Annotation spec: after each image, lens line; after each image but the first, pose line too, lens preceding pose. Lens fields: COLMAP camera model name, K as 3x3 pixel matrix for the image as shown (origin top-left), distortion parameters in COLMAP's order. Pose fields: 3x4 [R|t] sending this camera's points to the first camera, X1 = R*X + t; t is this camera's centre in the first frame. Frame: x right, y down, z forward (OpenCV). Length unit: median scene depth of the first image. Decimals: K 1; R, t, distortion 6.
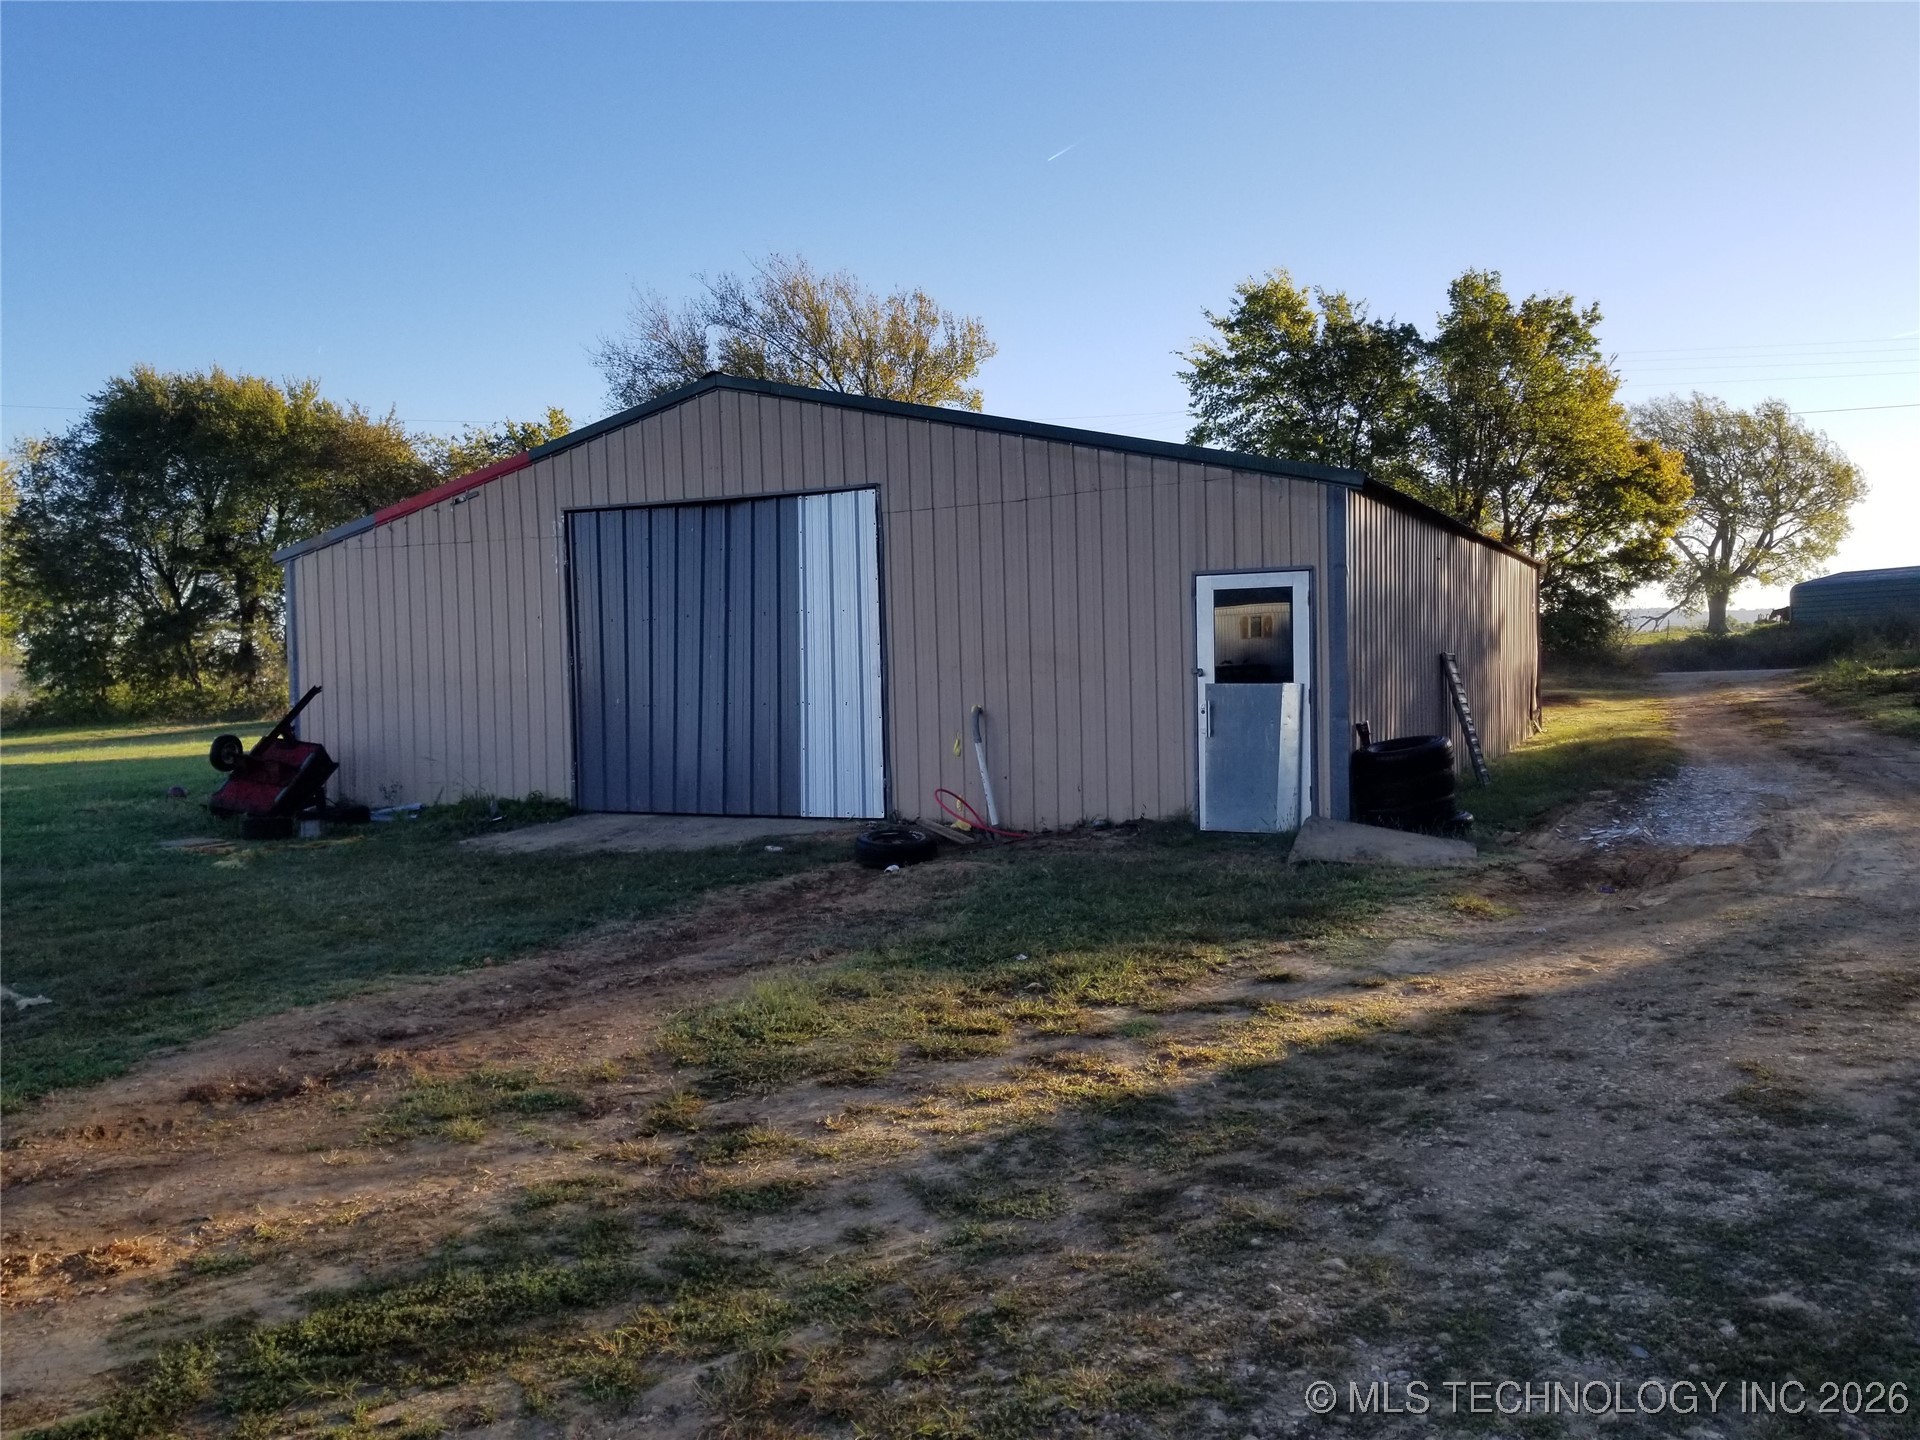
lens RADIAL K [[1490.9, 0, 960.0], [0, 1490.9, 720.0], [0, 0, 1]] dist [0.077444, -0.117349]
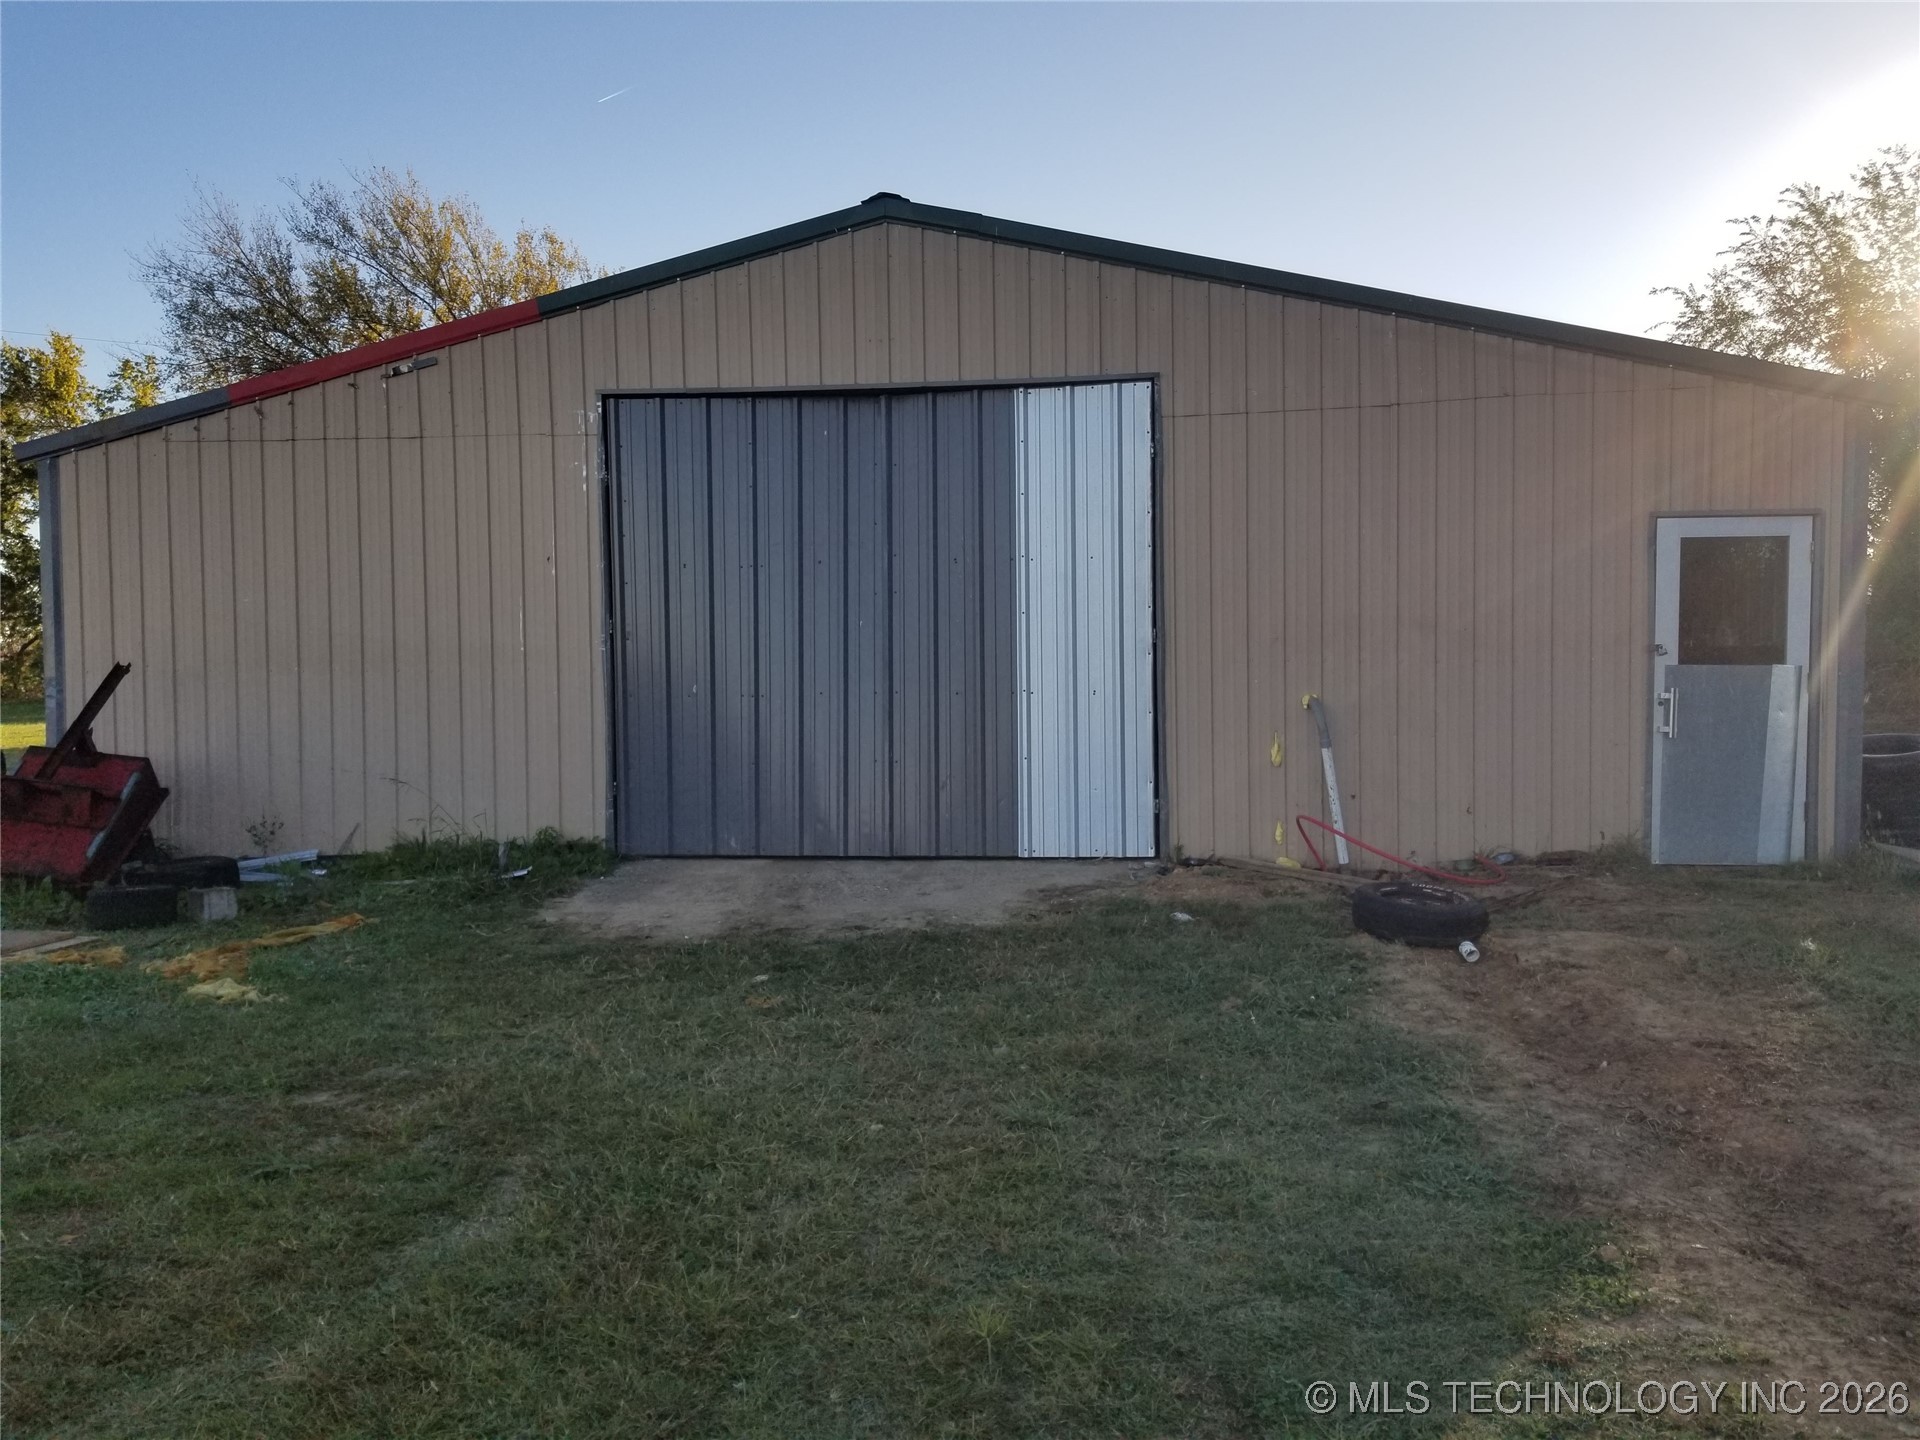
lens RADIAL K [[1490.9, 0, 960.0], [0, 1490.9, 720.0], [0, 0, 1]] dist [0.077444, -0.117349]
pose [[0.944672, -0.002034, 0.328010, -0.336323], [0.002406, 0.999997, -0.000728, 0.001977], [-0.328008, 0.001477, 0.944674, 0.342135]]
